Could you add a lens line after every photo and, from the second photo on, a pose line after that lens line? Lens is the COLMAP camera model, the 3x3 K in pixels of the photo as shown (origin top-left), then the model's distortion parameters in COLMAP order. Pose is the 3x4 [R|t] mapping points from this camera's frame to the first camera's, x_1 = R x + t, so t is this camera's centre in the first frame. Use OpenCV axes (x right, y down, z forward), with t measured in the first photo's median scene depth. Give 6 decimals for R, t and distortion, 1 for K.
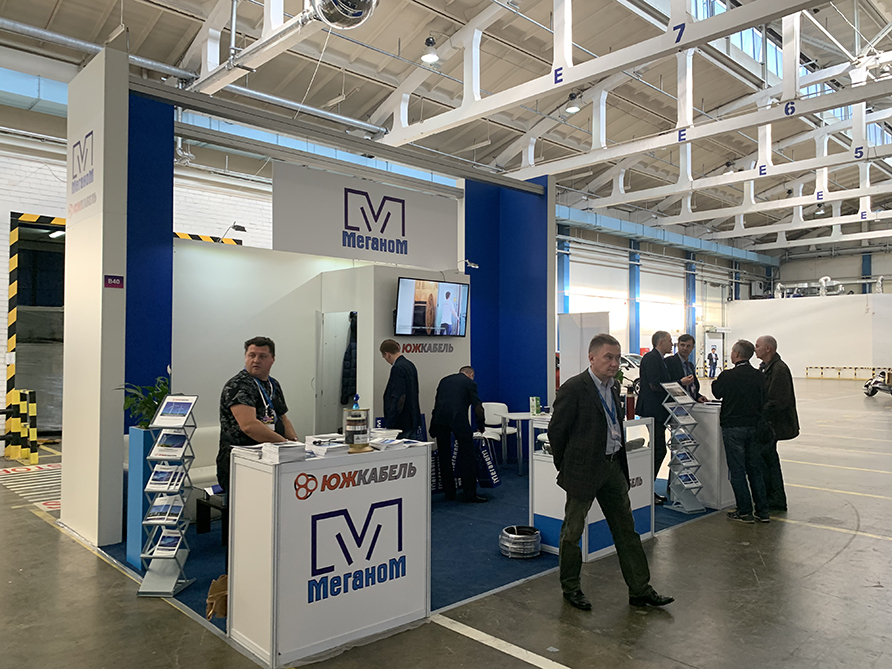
lens RADIAL K [[677.5, 0, 444.1], [0, 677.5, 338.3], [0, 0, 1]] dist [0.032192, -0.036521]
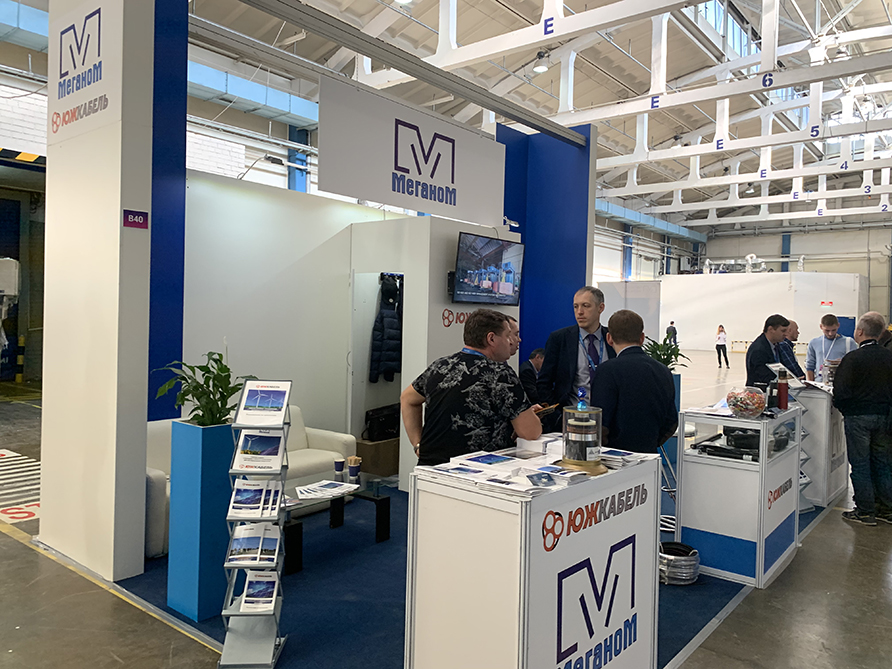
lens RADIAL K [[677.5, 0, 447.6], [0, 677.5, 330.8], [0, 0, 1]] dist [0.032192, -0.036521]
pose [[0.991008, 0.017980, 0.132587, -0.145691], [-0.022820, 0.999124, 0.035077, 0.001495], [-0.131840, -0.037787, 0.990550, 0.136229]]
